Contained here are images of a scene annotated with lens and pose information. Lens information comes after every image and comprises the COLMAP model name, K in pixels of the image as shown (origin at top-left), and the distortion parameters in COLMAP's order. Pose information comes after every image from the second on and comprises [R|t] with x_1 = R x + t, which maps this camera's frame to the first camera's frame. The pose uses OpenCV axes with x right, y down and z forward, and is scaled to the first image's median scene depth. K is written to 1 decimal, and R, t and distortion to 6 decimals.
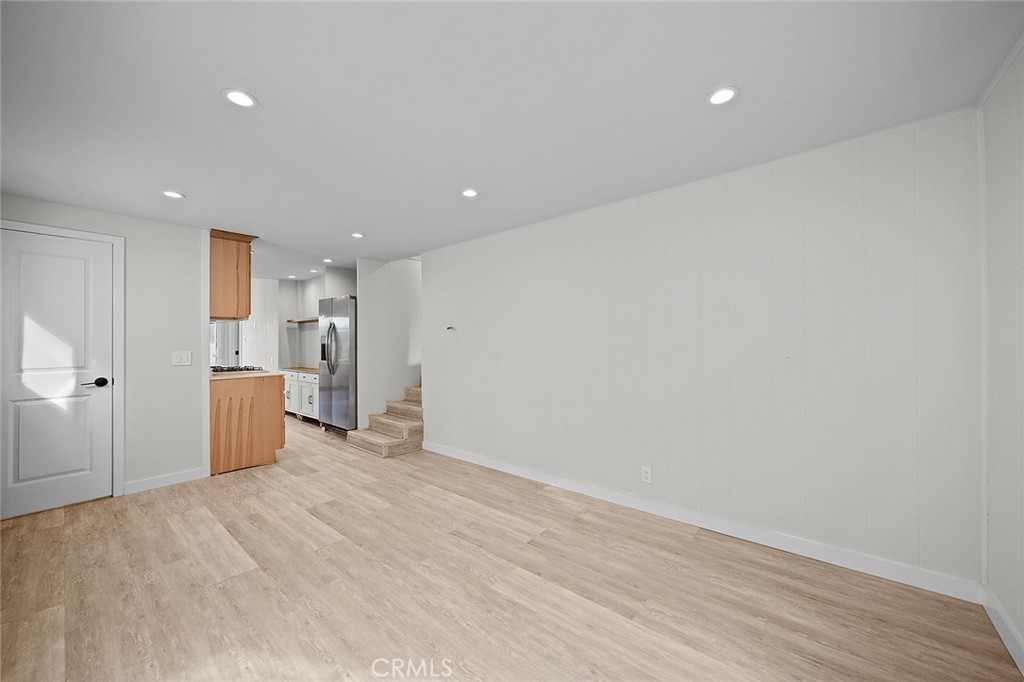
lens RADIAL K [[365.9, 0, 507.1], [0, 365.9, 340.4], [0, 0, 1]] dist [0.007757, -0.000021]
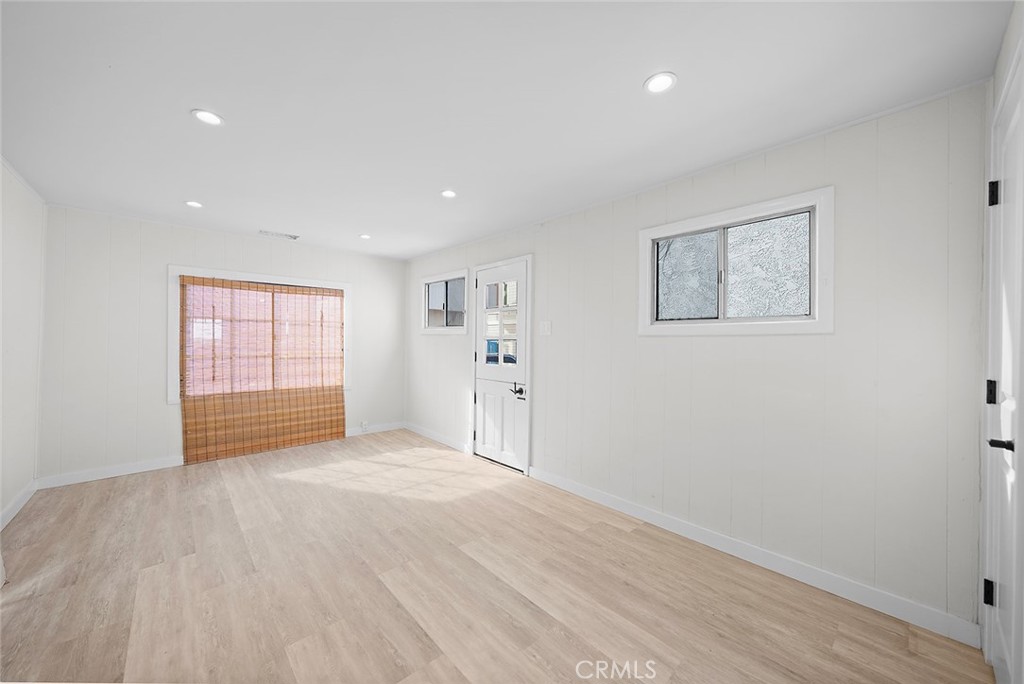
lens RADIAL K [[365.9, 0, 507.1], [0, 365.9, 341.4], [0, 0, 1]] dist [0.007757, -0.000021]
pose [[-0.990518, 0.001981, 0.137371, -0.899297], [0.001062, 0.999977, -0.006761, 0.022812], [-0.137381, -0.006551, -0.990497, 1.904960]]
